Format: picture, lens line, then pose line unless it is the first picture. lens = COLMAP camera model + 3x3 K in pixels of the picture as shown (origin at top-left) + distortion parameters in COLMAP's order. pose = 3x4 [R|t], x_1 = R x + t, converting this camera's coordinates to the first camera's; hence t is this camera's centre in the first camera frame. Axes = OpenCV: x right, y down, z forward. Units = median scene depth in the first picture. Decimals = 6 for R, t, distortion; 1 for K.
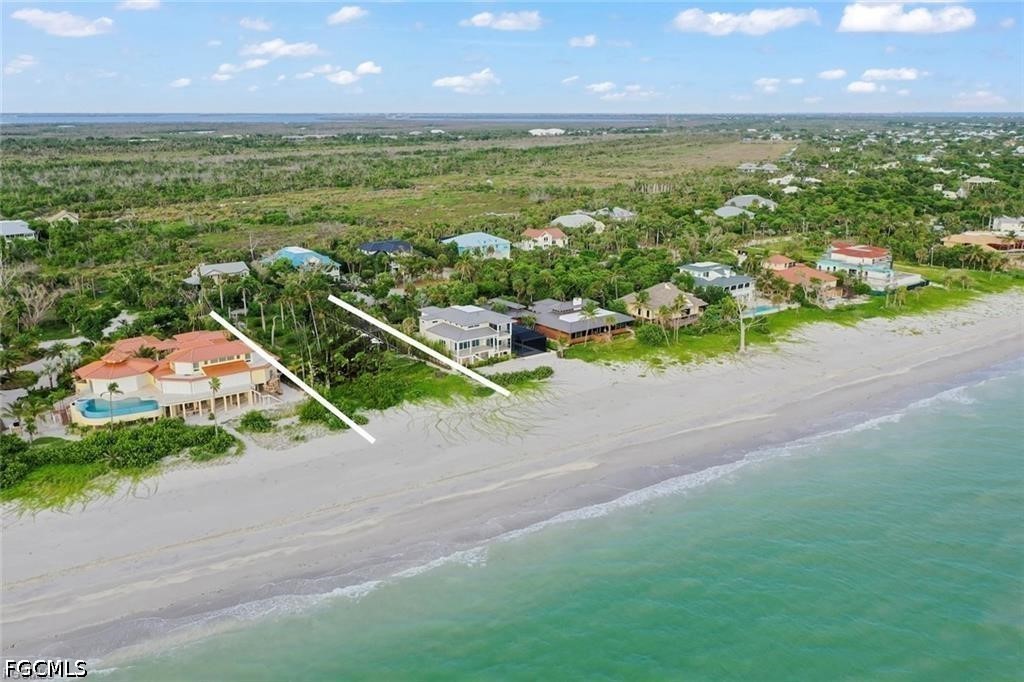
lens RADIAL K [[852.7, 0, 515.9], [0, 852.7, 341.9], [0, 0, 1]] dist [0.008218, -0.003975]
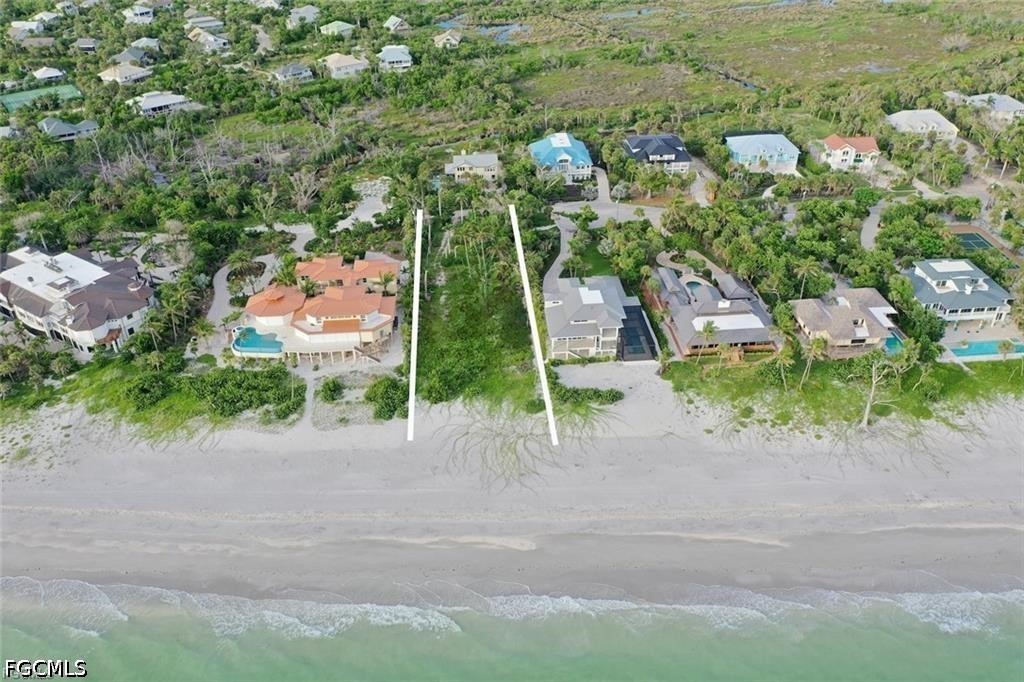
lens RADIAL K [[815.5, 0, 517.1], [0, 815.5, 342.7], [0, 0, 1]] dist [0.008404, -0.000294]
pose [[0.837402, 0.286346, -0.465580, 0.347376], [-0.130175, 0.931763, 0.338928, -0.314574], [0.530861, -0.223212, 0.817535, 0.168367]]
